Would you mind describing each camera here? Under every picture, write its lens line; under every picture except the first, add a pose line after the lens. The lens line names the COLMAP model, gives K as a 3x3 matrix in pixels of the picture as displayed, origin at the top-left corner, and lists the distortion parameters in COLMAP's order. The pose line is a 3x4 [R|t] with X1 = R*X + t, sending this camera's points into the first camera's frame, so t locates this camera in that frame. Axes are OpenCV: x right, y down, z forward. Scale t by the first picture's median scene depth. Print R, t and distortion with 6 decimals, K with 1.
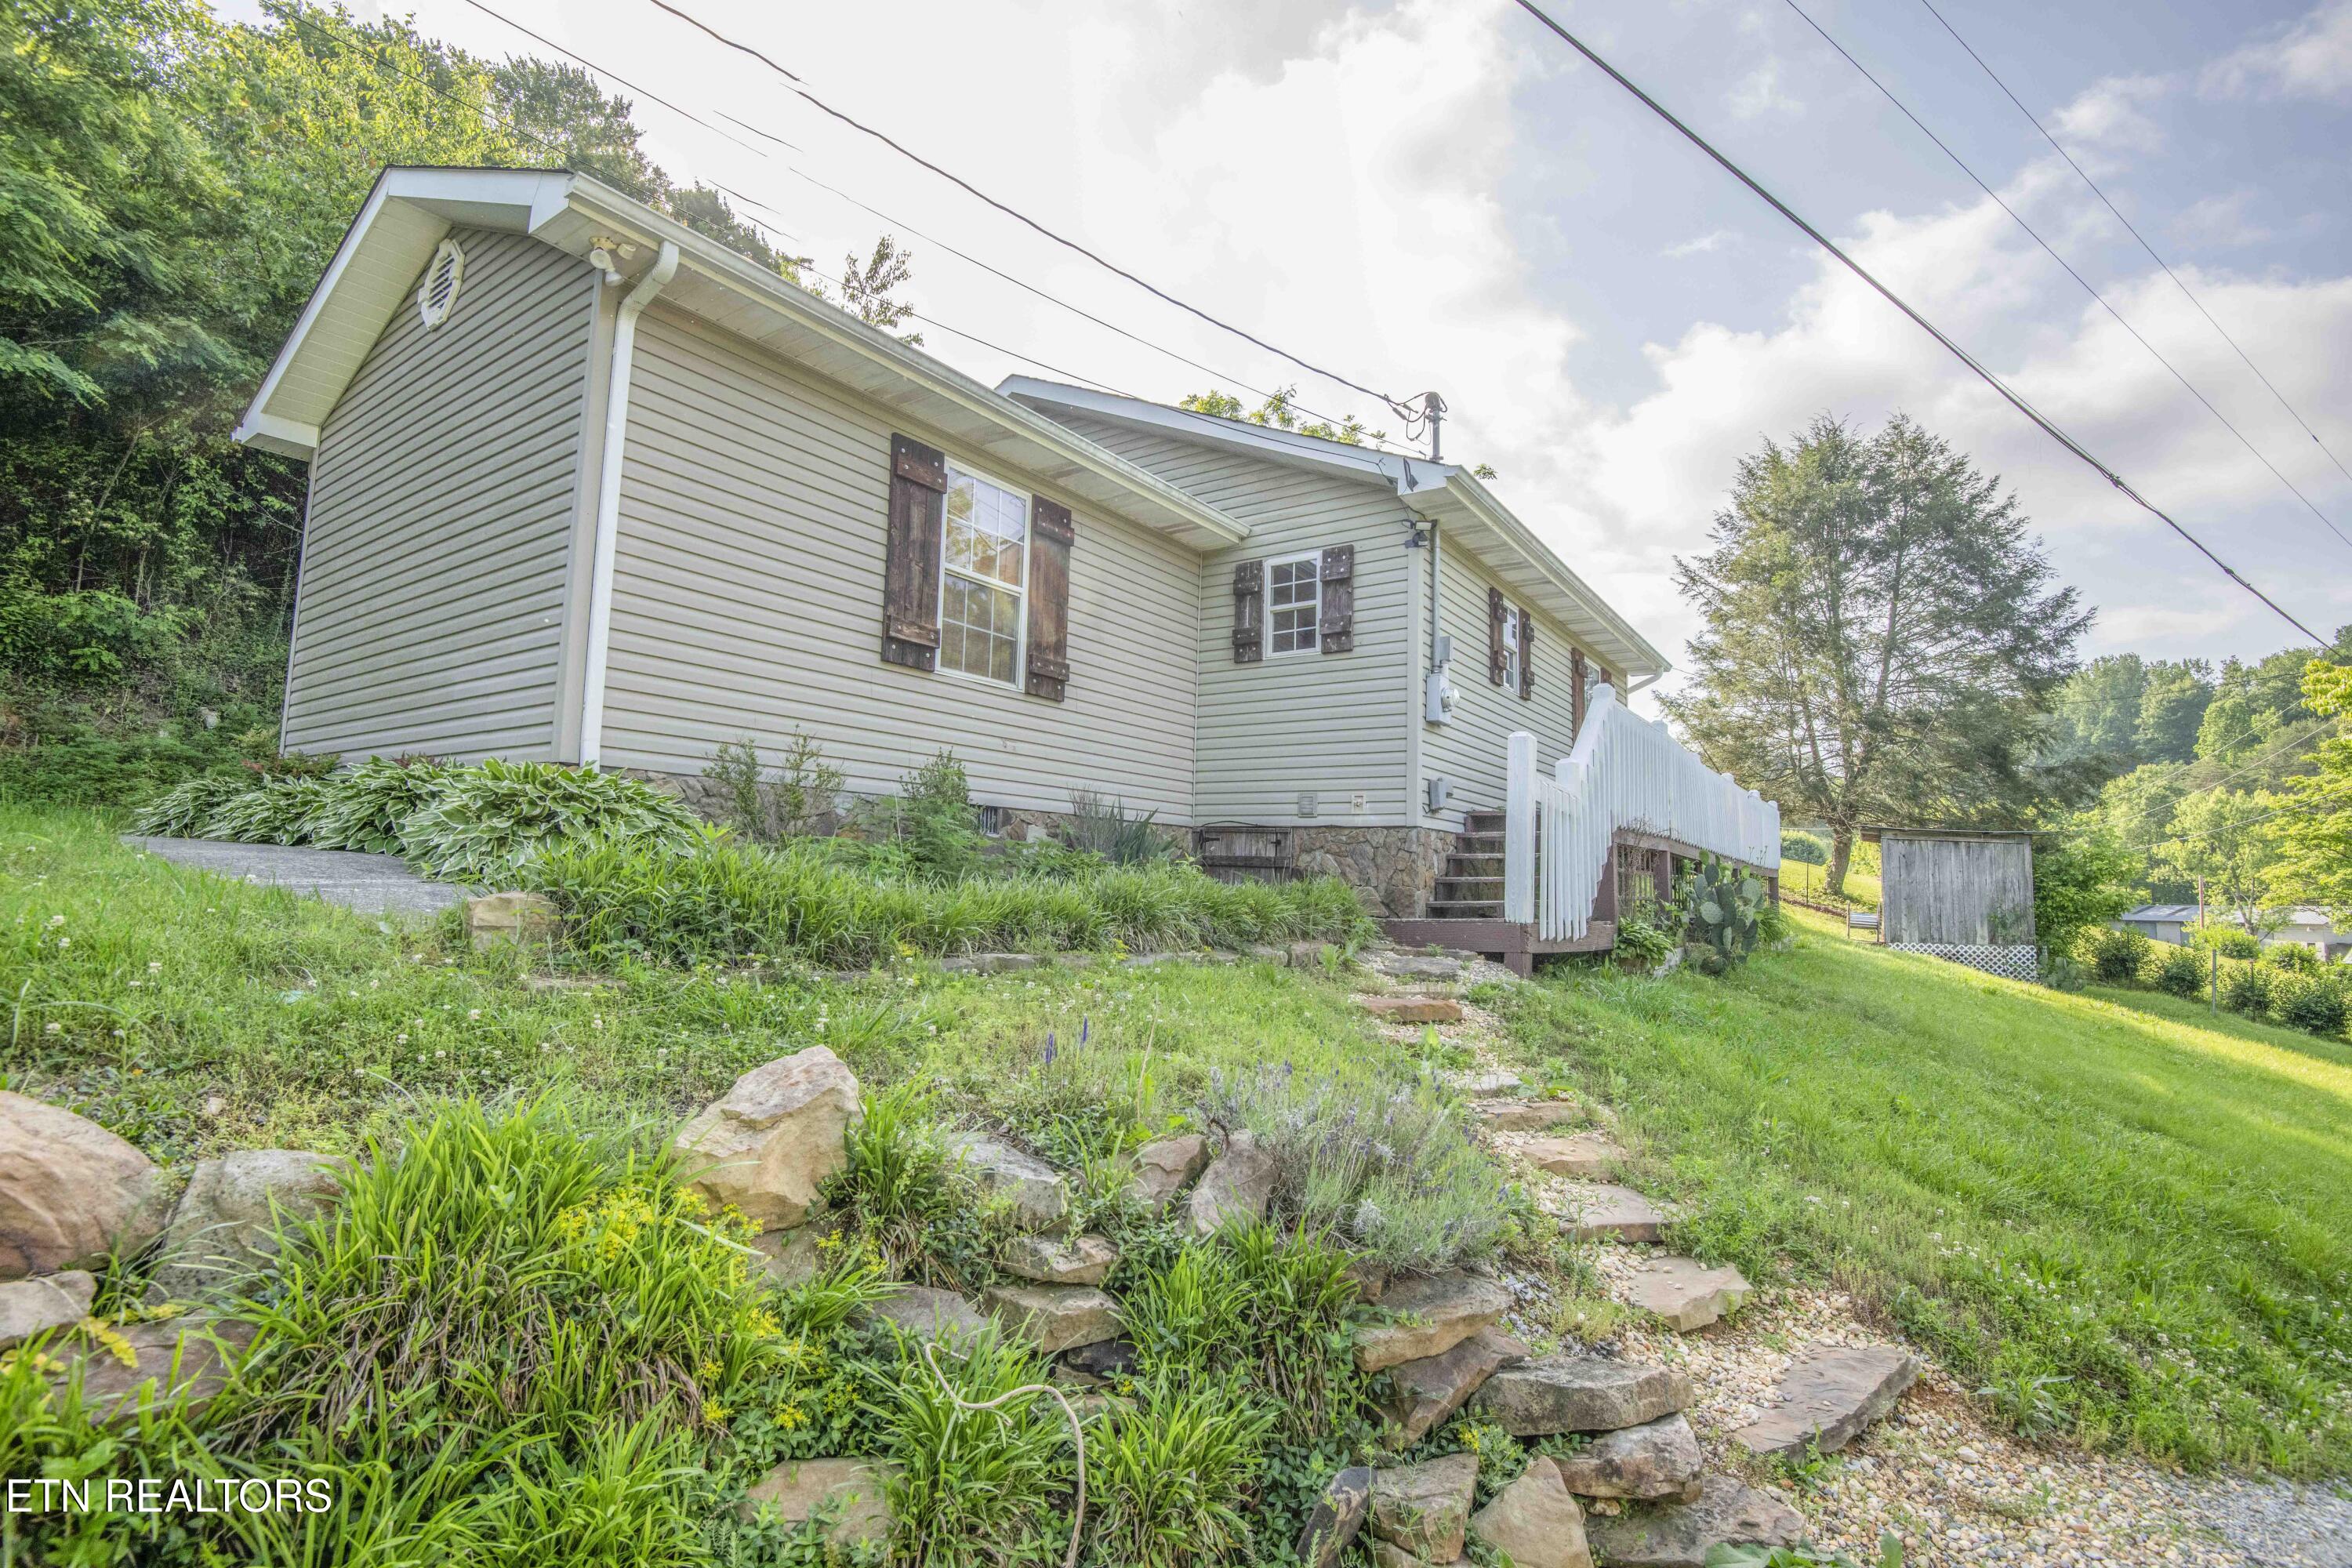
lens RADIAL K [[1093.4, 0, 1169.5], [0, 1093.4, 771.1], [0, 0, 1]] dist [-0.023670, -0.010453]
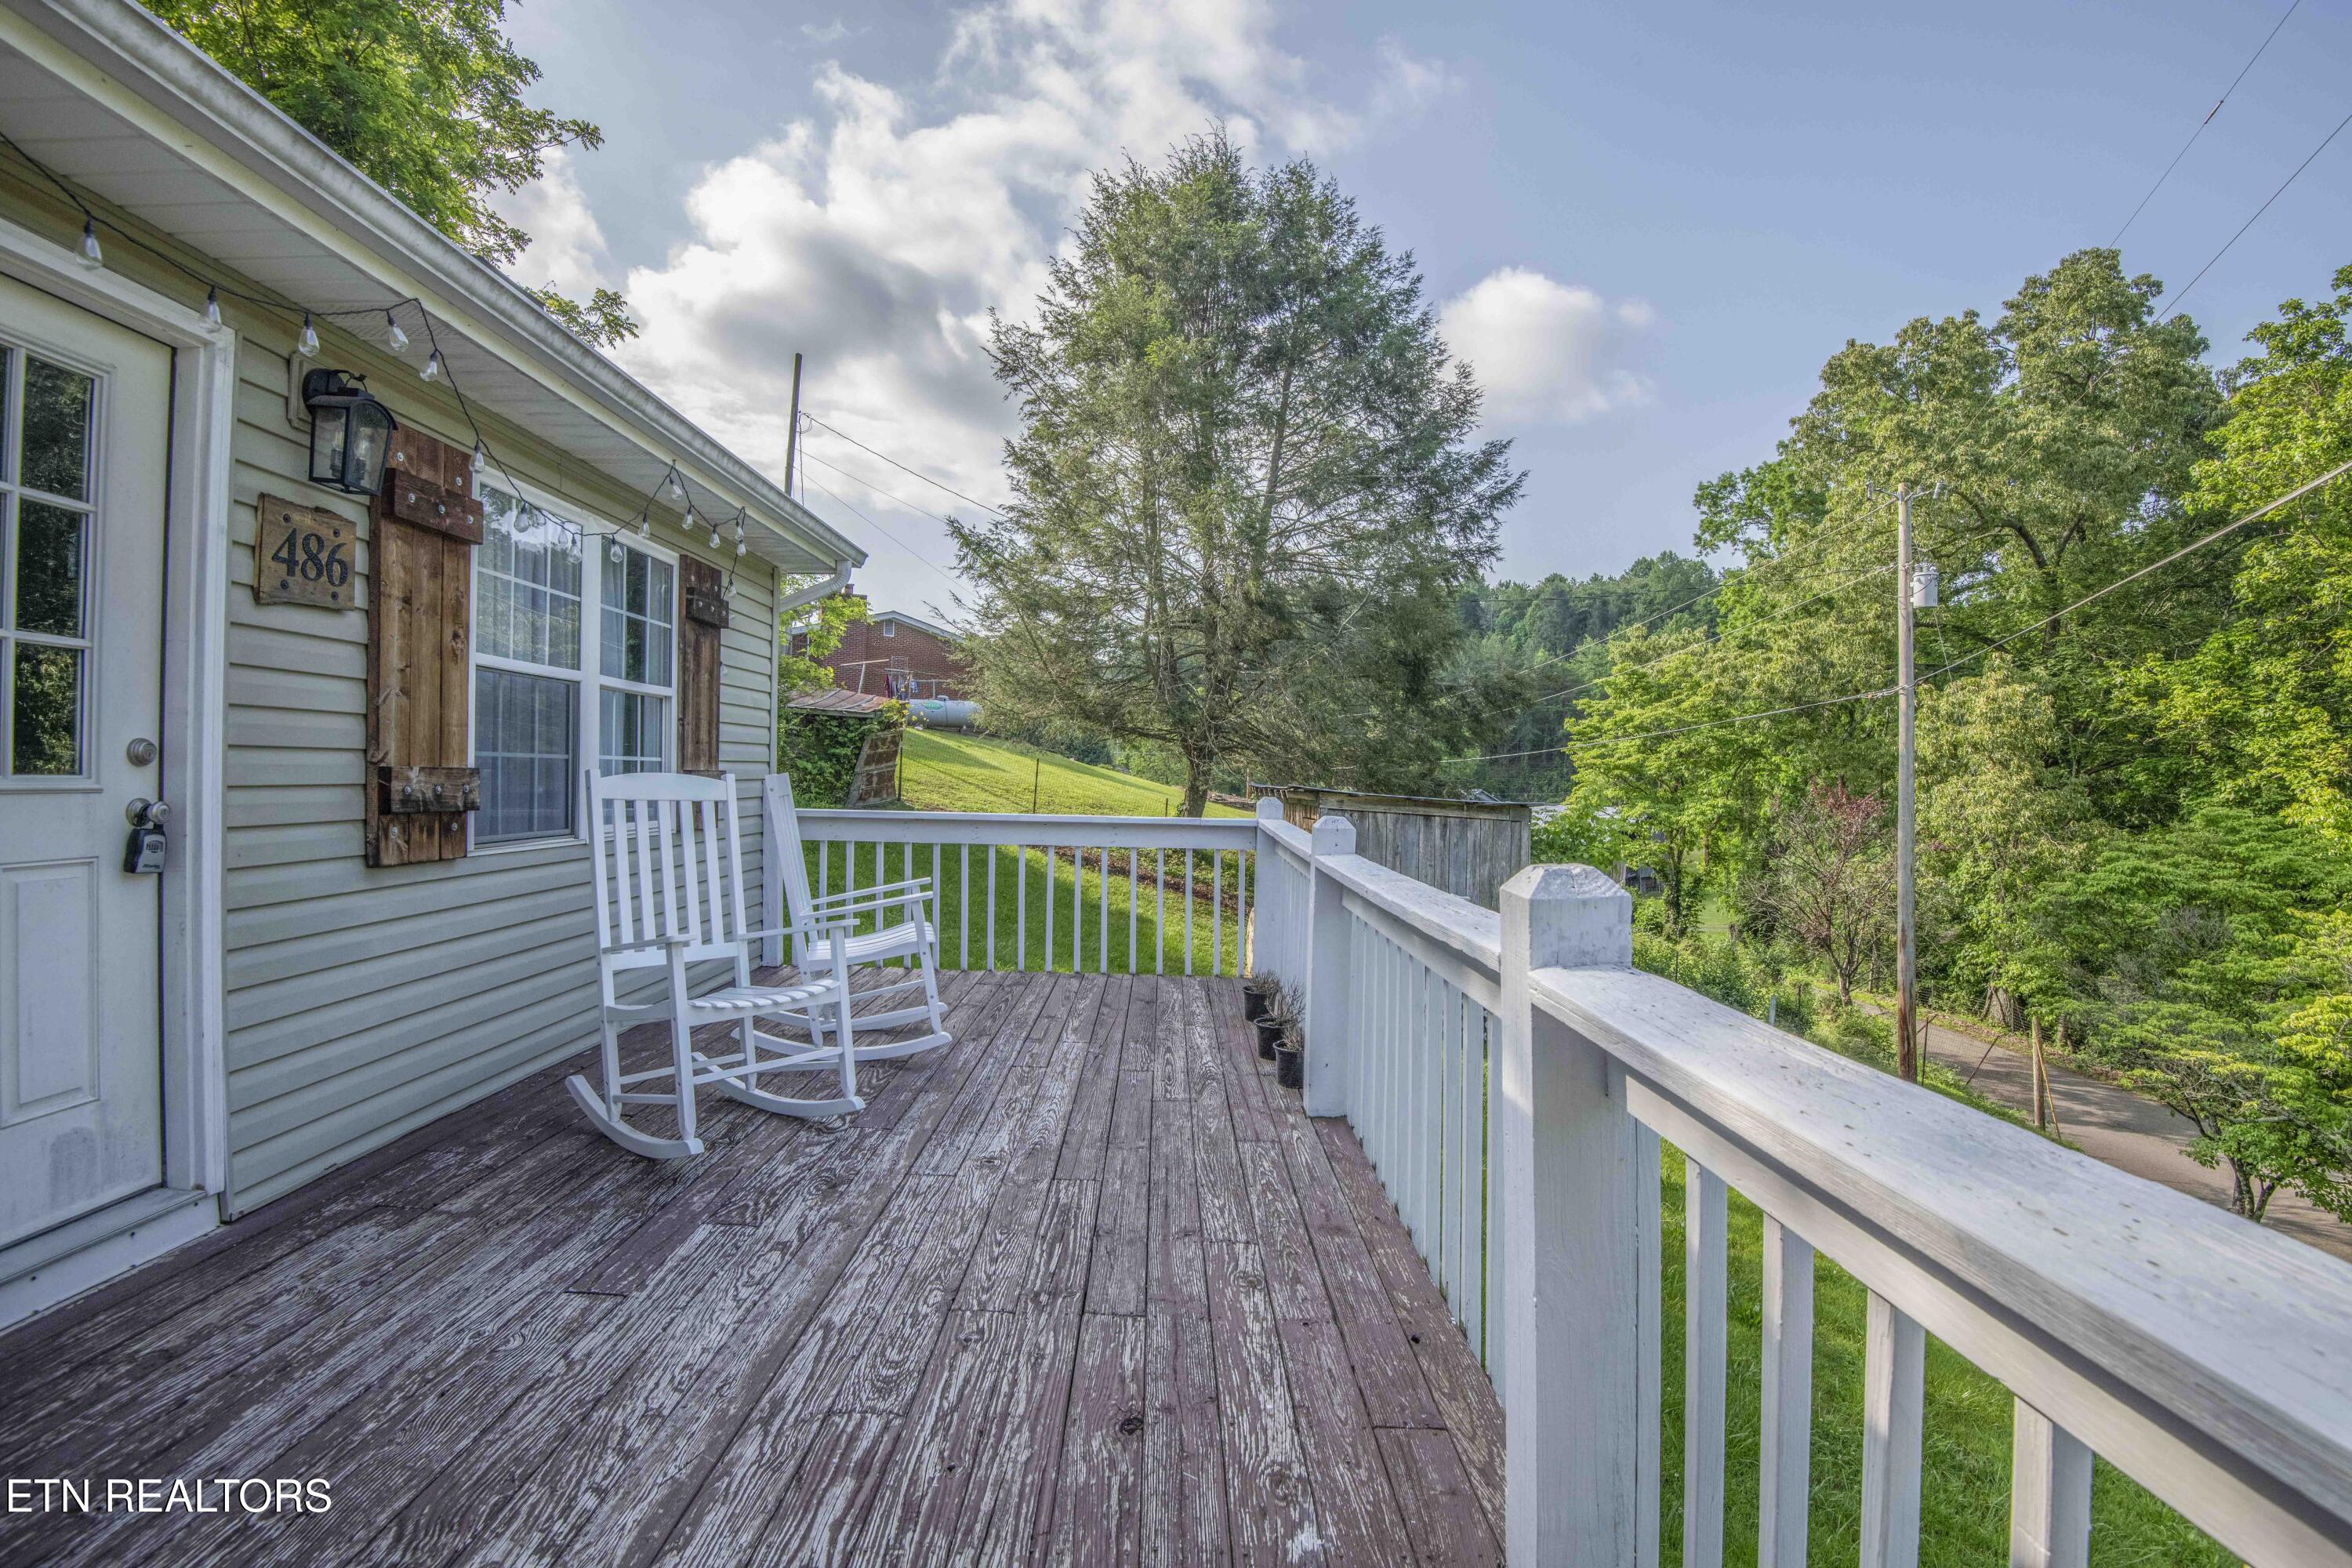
lens RADIAL K [[1093.4, 0, 1181.6], [0, 1093.4, 781.5], [0, 0, 1]] dist [-0.023670, -0.010453]
pose [[0.809572, -0.016051, 0.586802, 0.218022], [-0.057460, 0.992659, 0.106426, -0.006551], [-0.584202, -0.119877, 0.802706, 0.478359]]
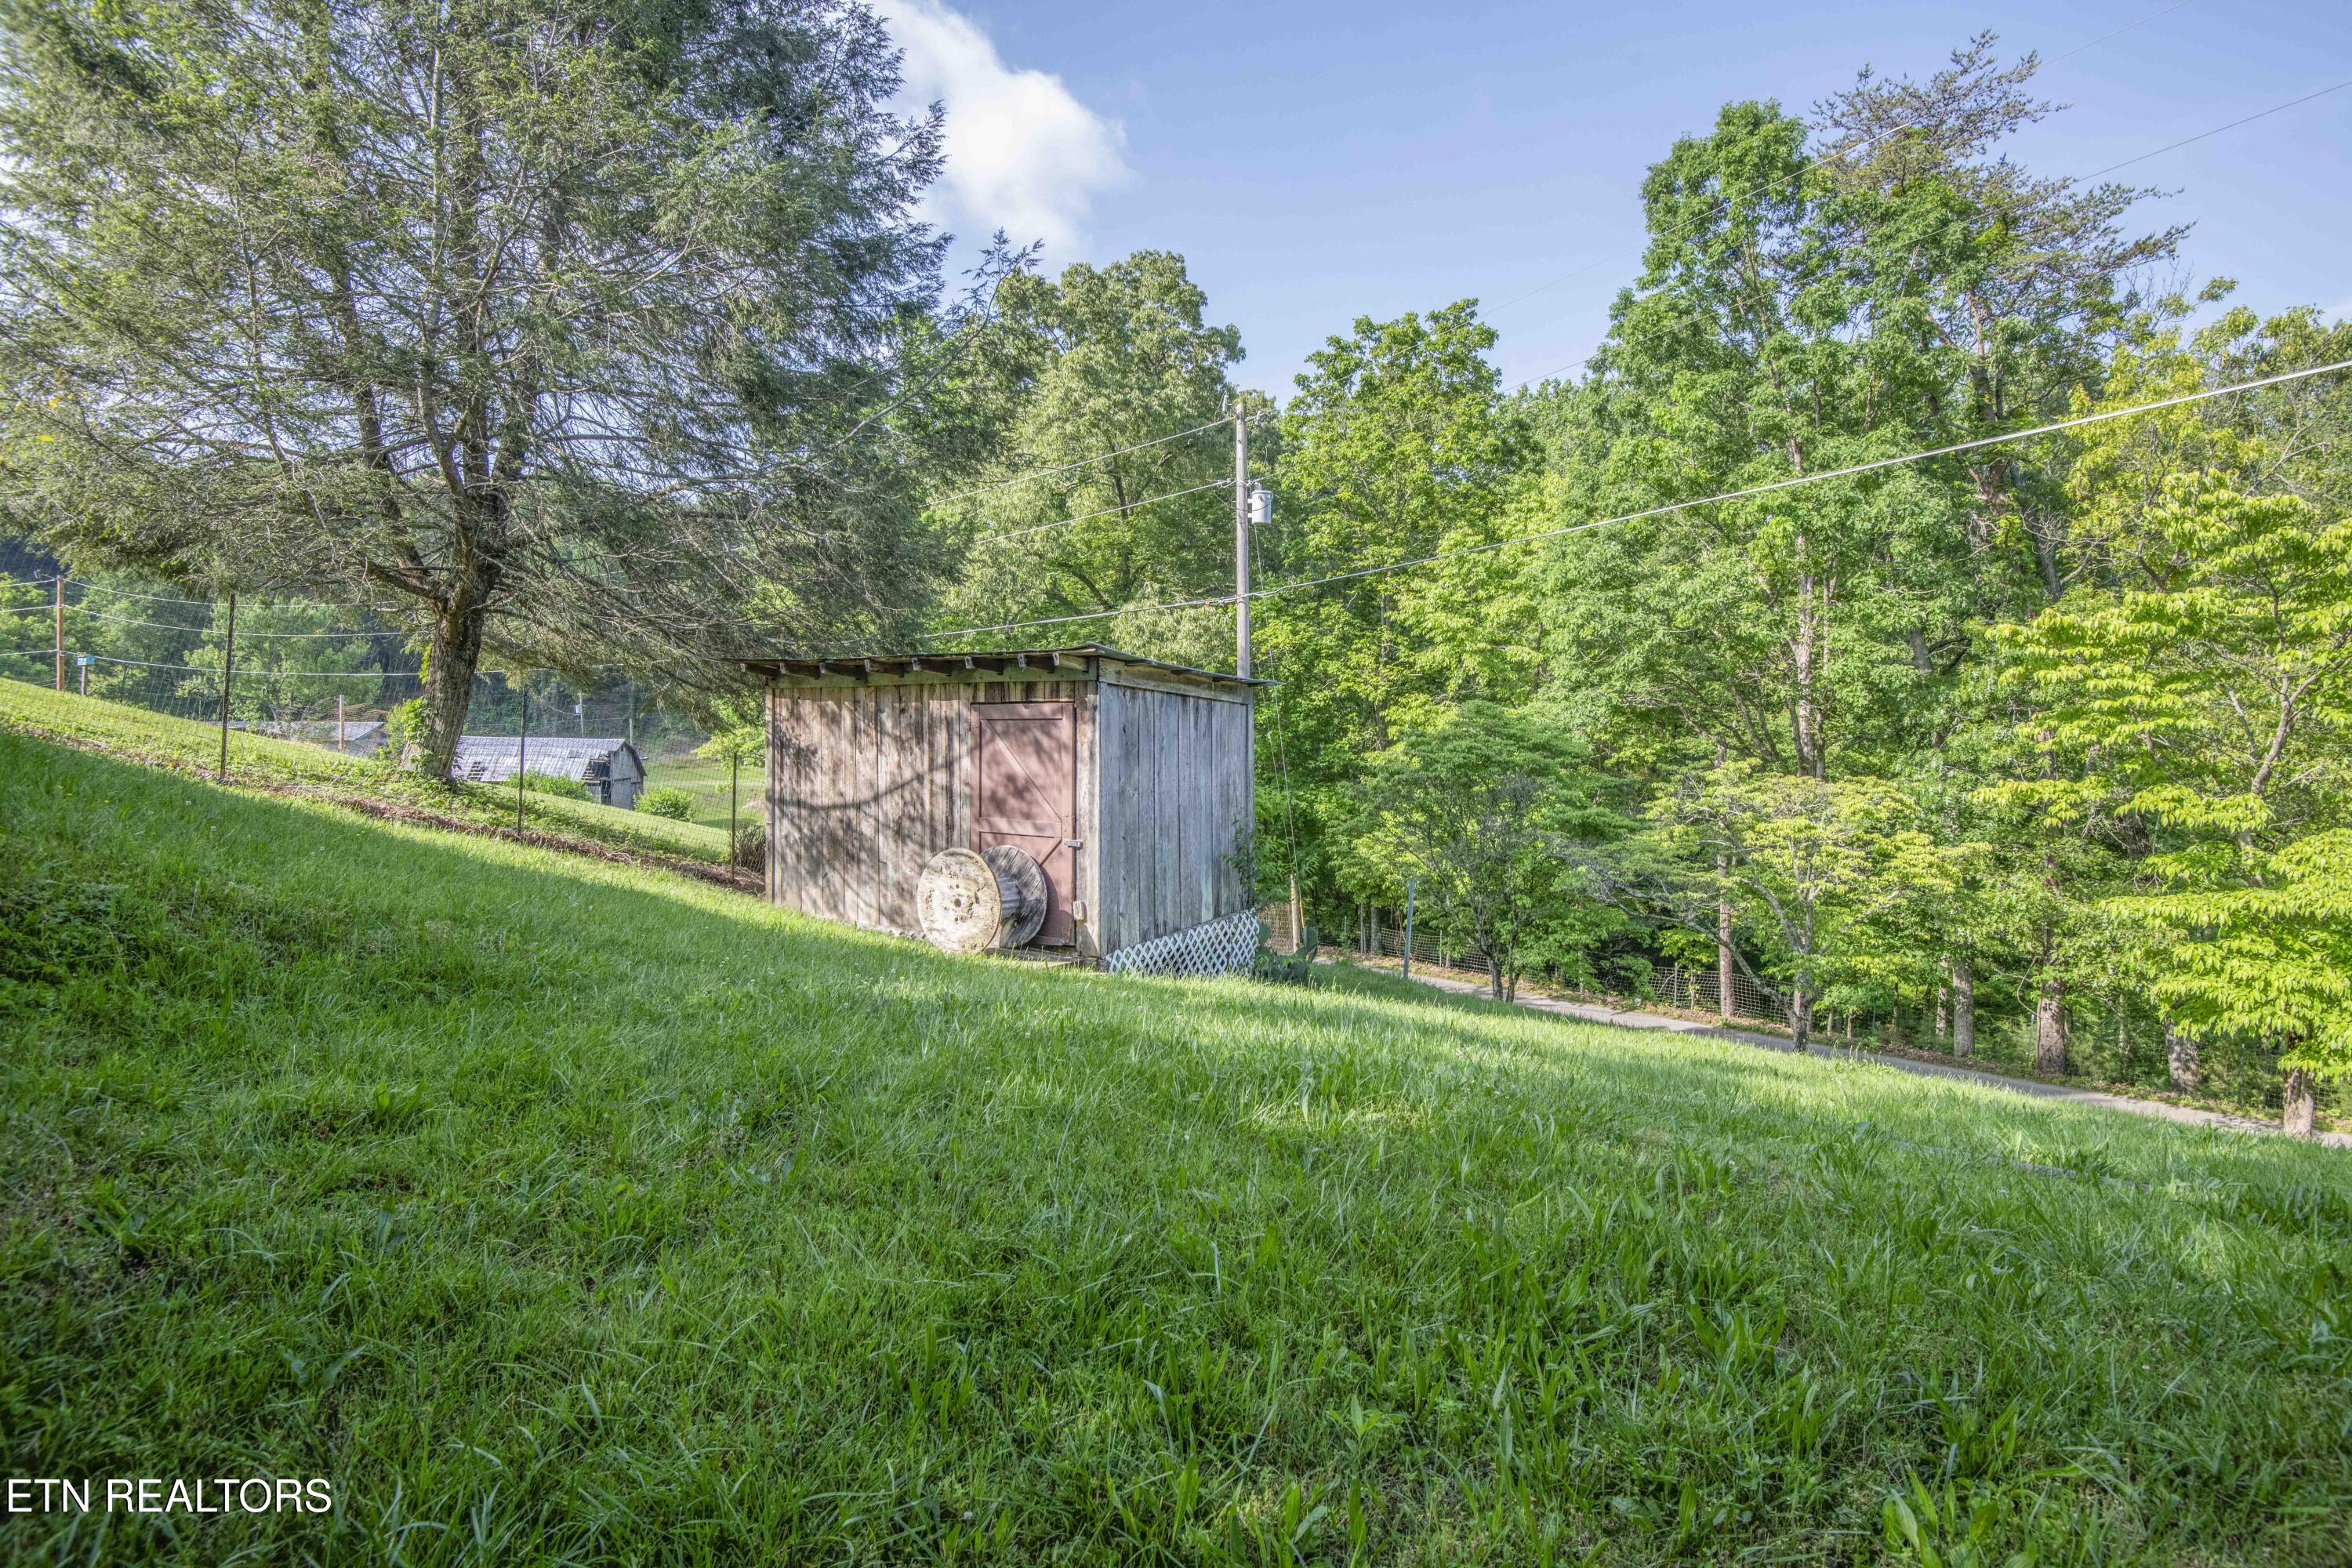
lens RADIAL K [[1093.4, 0, 1173.3], [0, 1093.4, 797.7], [0, 0, 1]] dist [-0.023670, -0.010453]
pose [[-0.006343, -0.091716, 0.995765, 0.232470], [-0.124793, 0.988073, 0.090213, 0.052774], [-0.992162, -0.123693, -0.017713, 0.798950]]
